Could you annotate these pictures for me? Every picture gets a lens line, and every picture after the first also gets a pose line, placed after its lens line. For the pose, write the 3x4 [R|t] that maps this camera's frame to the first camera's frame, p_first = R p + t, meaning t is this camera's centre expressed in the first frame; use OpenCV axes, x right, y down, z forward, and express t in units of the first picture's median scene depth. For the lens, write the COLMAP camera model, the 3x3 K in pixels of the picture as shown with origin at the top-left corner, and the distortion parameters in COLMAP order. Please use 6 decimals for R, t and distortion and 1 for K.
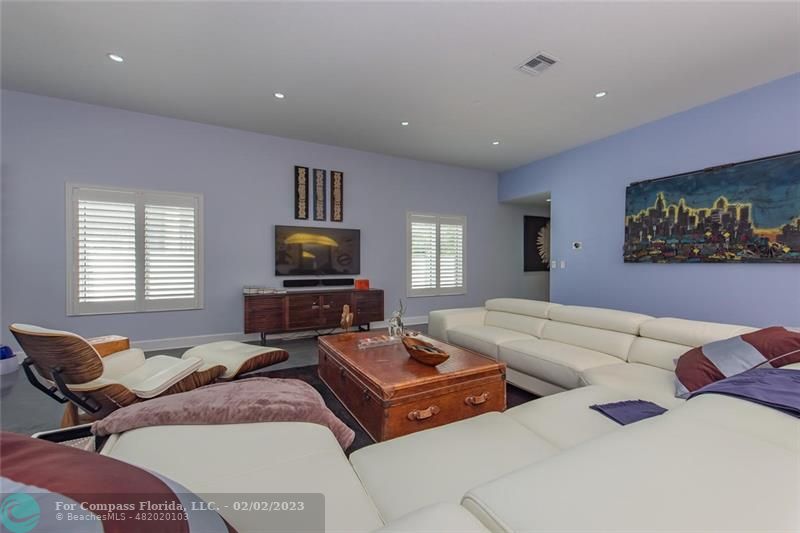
lens RADIAL K [[312.0, 0, 400.0], [0, 312.0, 266.5], [0, 0, 1]] dist [0.002012, 0.000189]
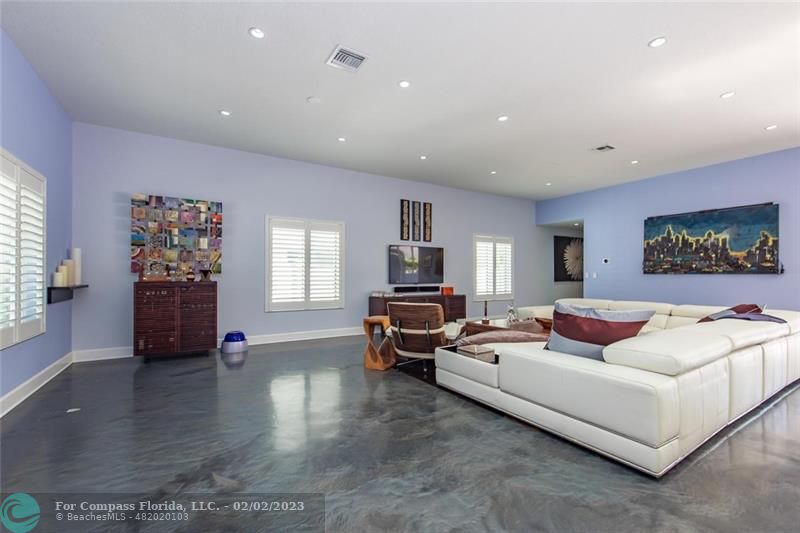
lens RADIAL K [[329.4, 0, 399.7], [0, 329.4, 274.7], [0, 0, 1]] dist [-0.000169, 0.000012]
pose [[0.997732, 0.001338, 0.067300, -0.490635], [-0.000453, 0.999913, -0.013153, 0.012032], [-0.067312, 0.013093, 0.997646, -0.414357]]
